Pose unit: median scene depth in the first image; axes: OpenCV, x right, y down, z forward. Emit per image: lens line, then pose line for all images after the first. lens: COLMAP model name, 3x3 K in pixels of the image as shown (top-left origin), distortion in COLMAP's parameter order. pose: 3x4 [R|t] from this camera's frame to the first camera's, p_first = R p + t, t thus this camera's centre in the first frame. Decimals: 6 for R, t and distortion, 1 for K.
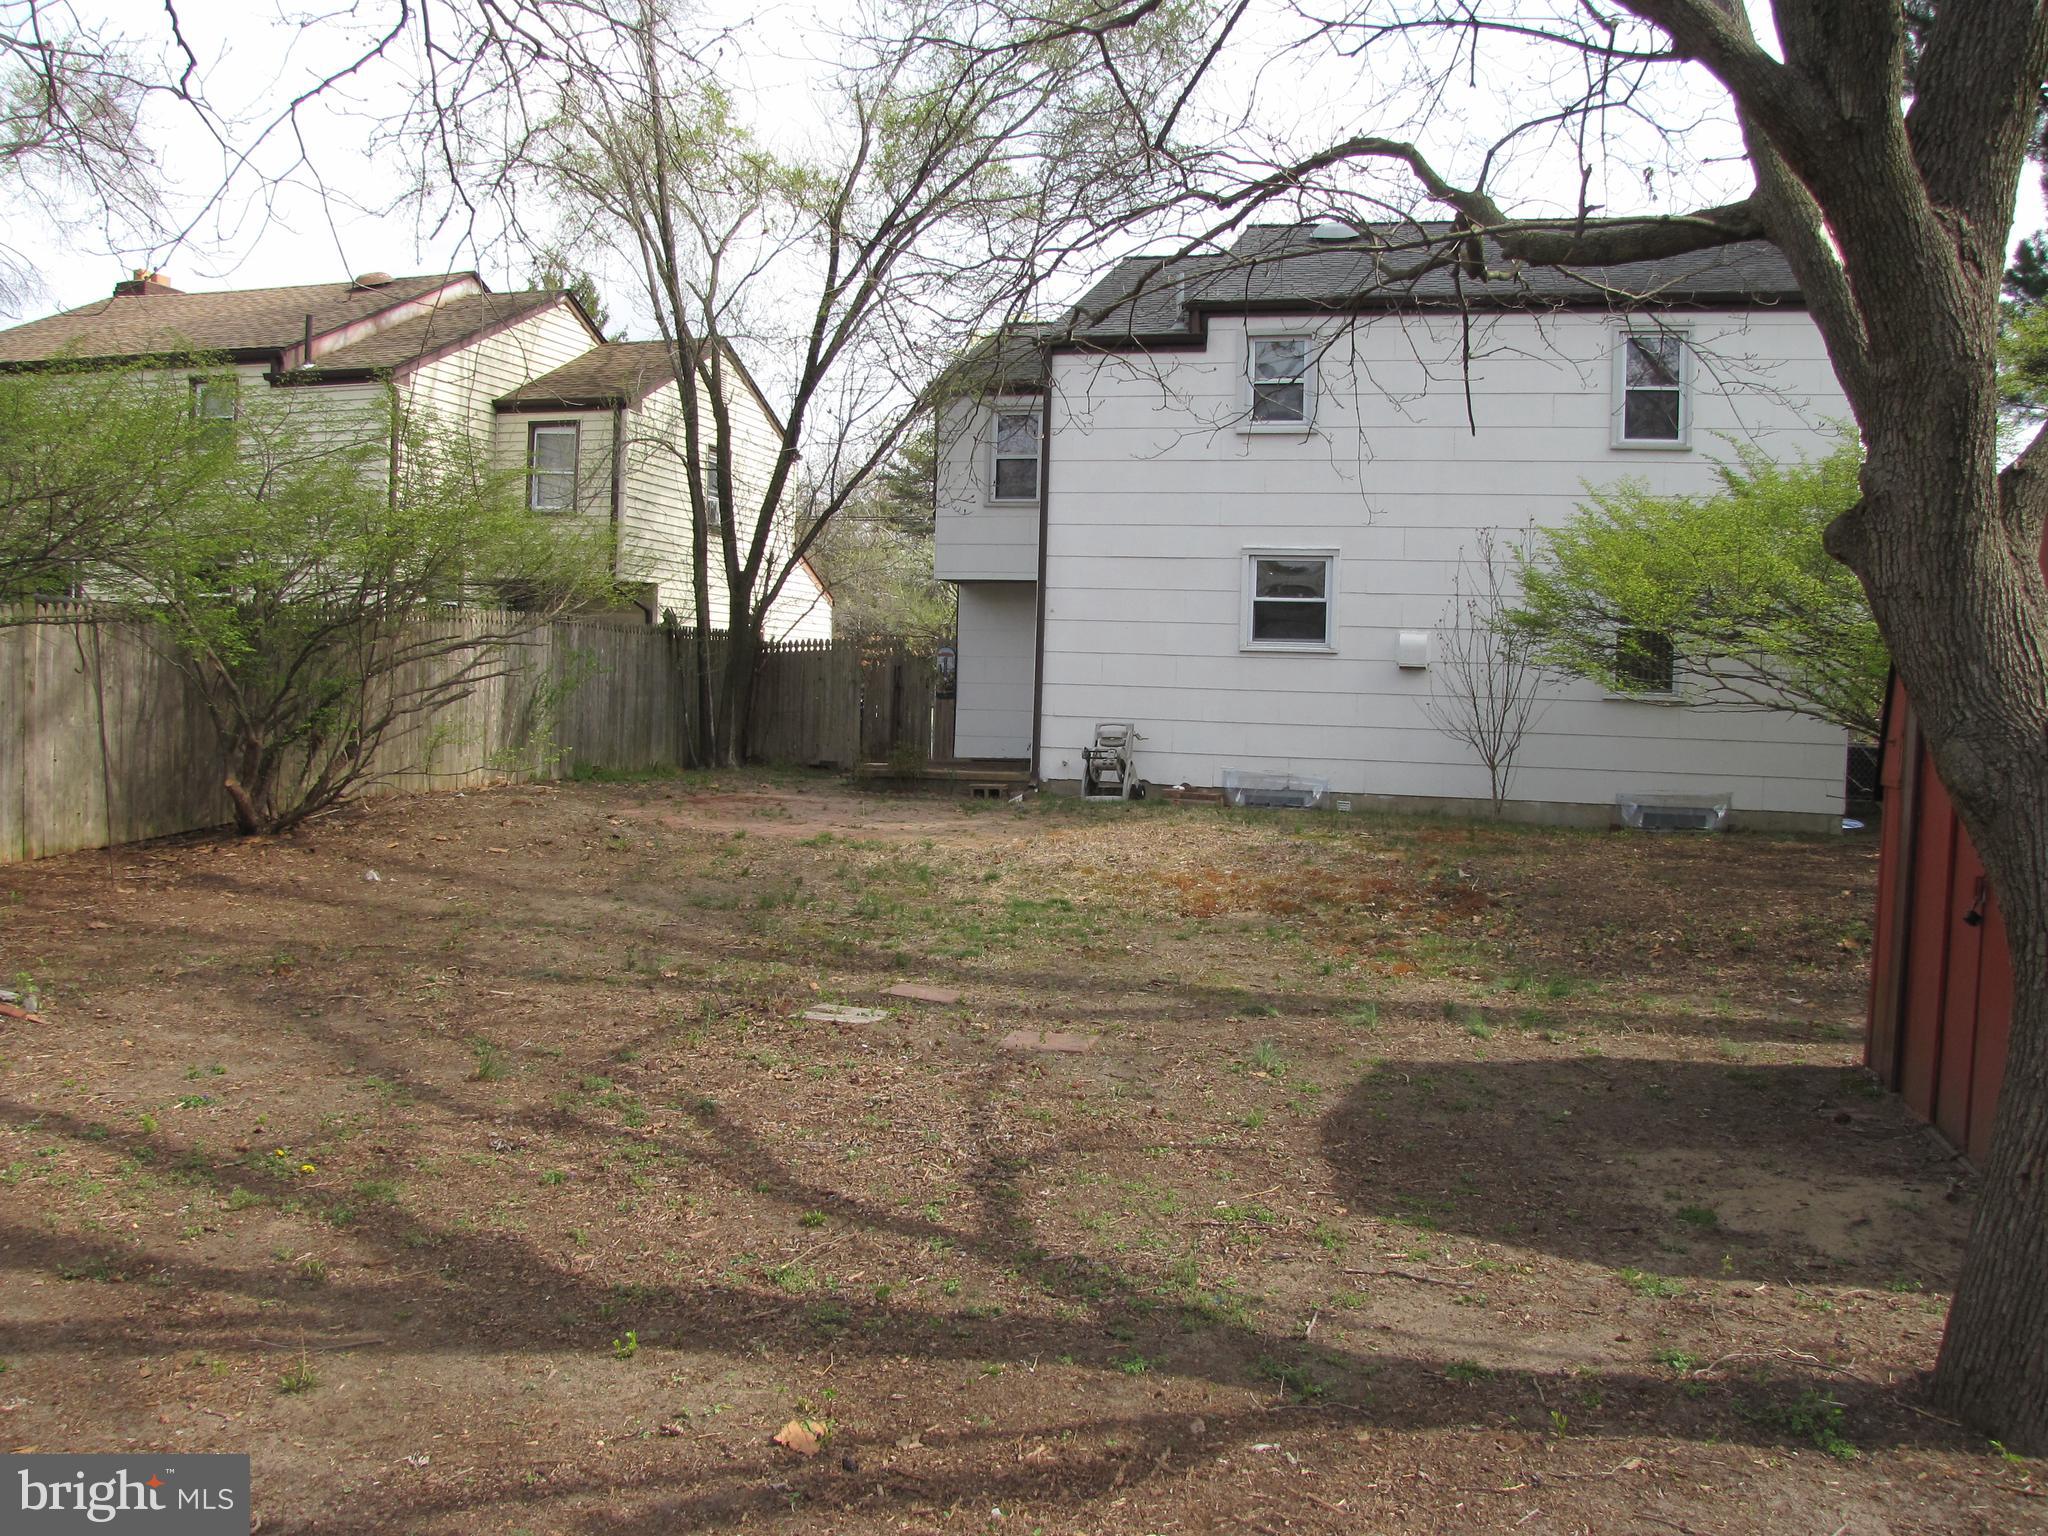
lens RADIAL K [[1675.6, 0, 1028.8], [0, 1675.6, 761.7], [0, 0, 1]] dist [-0.141660, 0.094815]
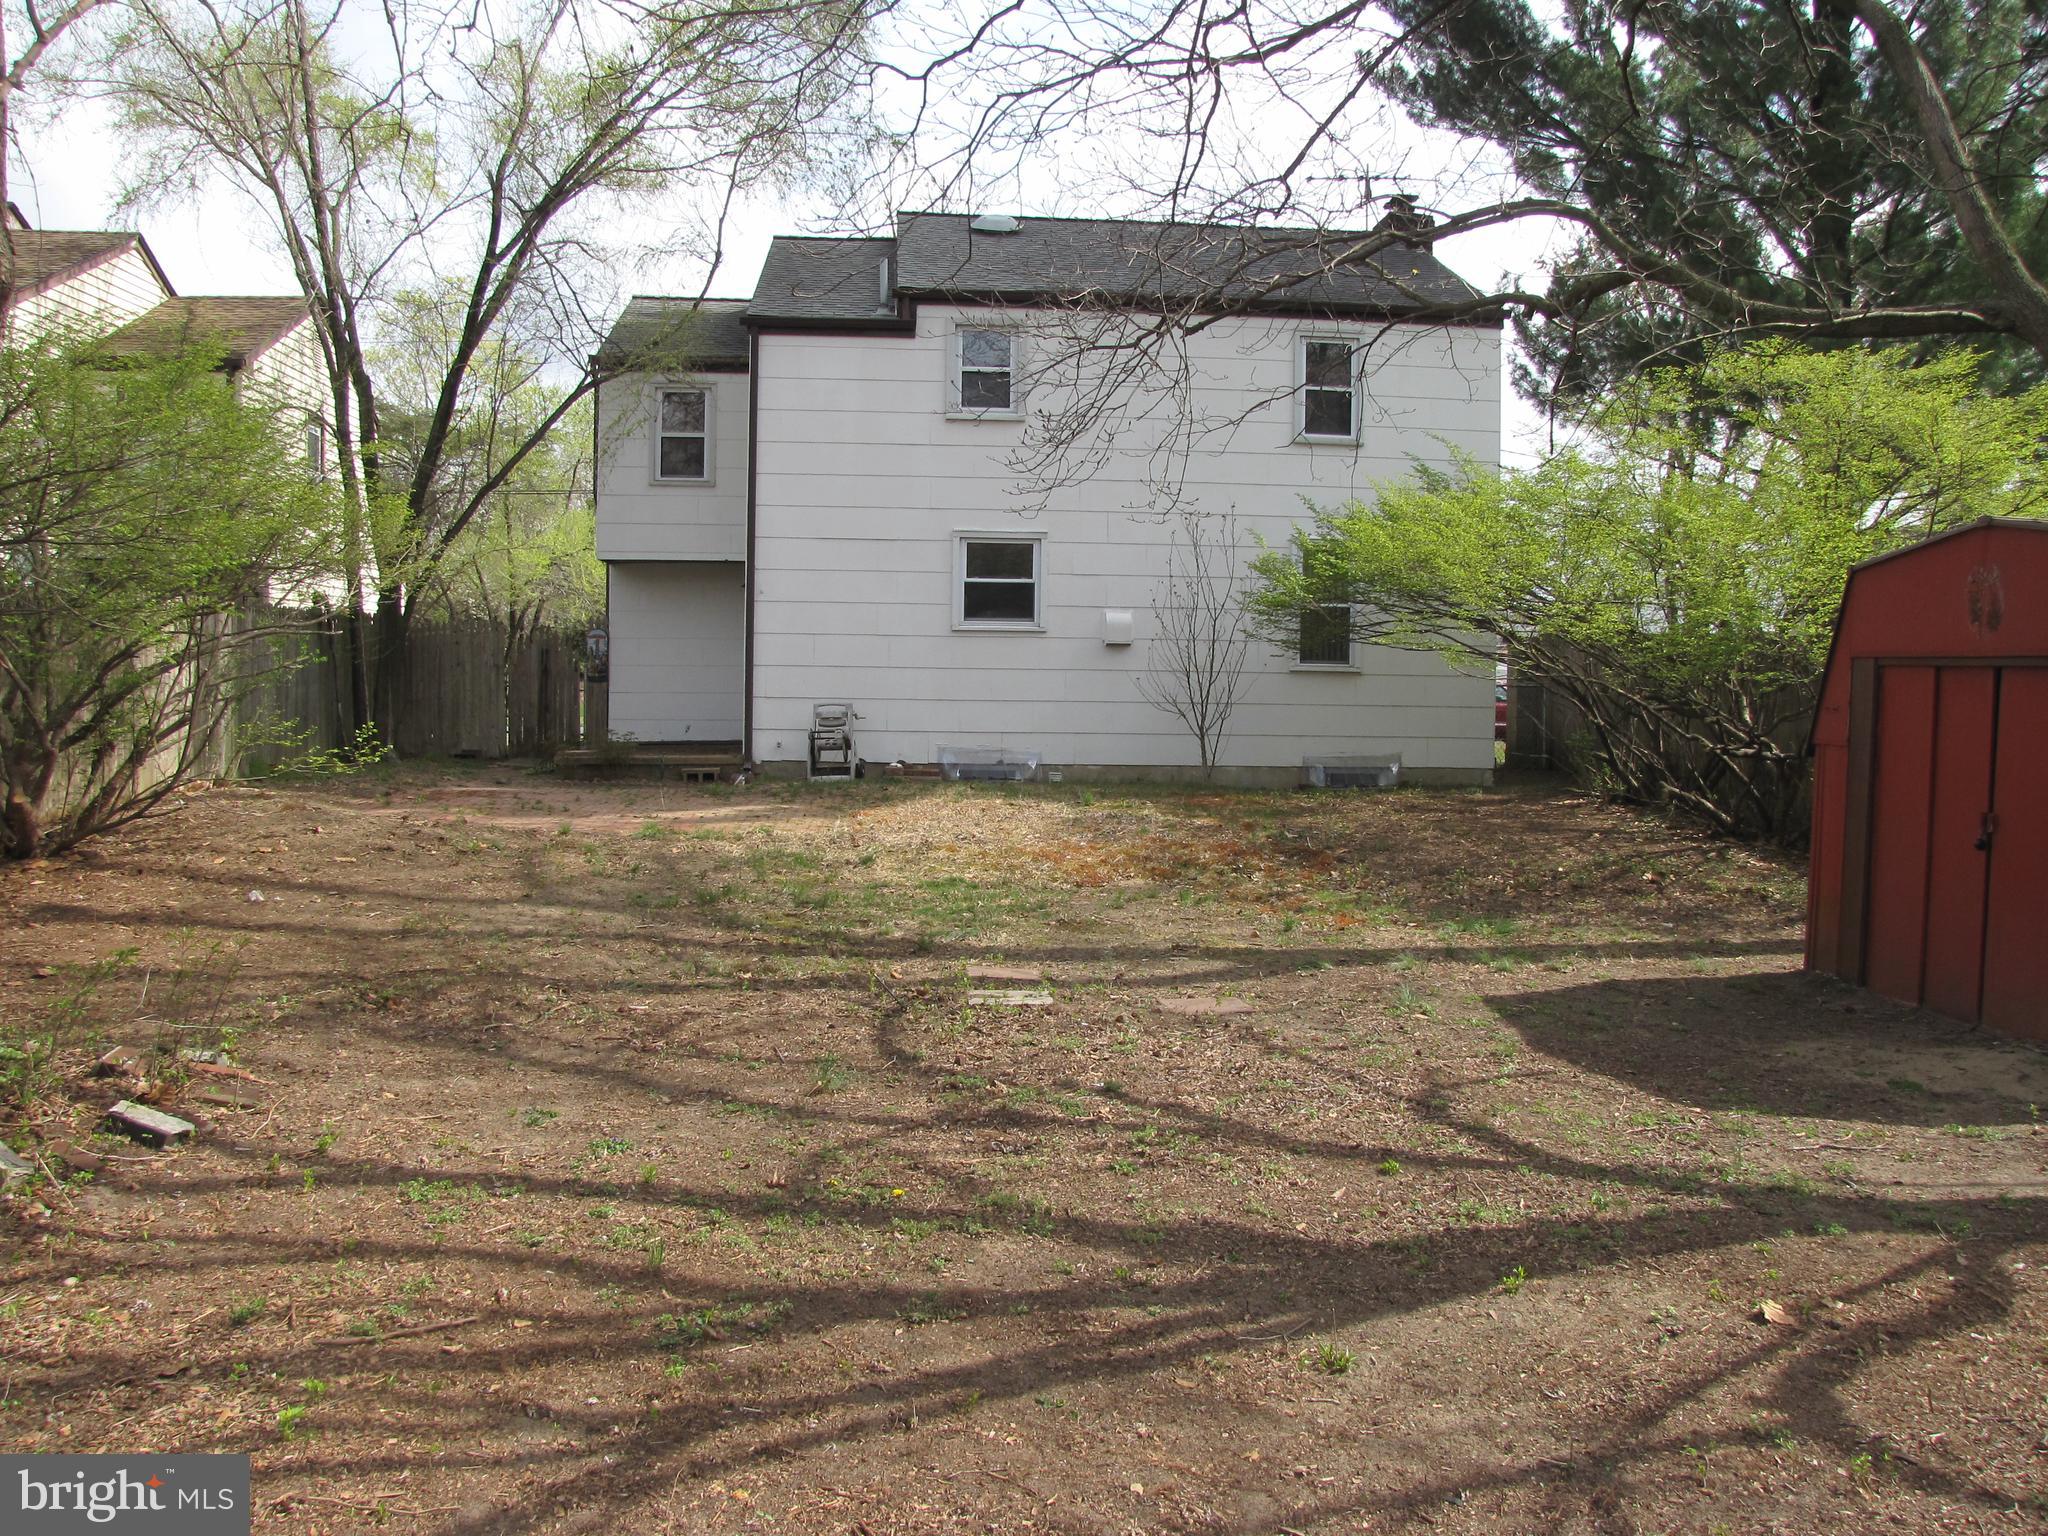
lens RADIAL K [[1675.6, 0, 1041.9], [0, 1675.6, 747.2], [0, 0, 1]] dist [-0.141660, 0.094815]
pose [[0.938598, -0.032232, 0.343504, -0.187039], [0.029483, 0.999478, 0.013224, -0.006564], [-0.343751, -0.002284, 0.939058, 0.012348]]
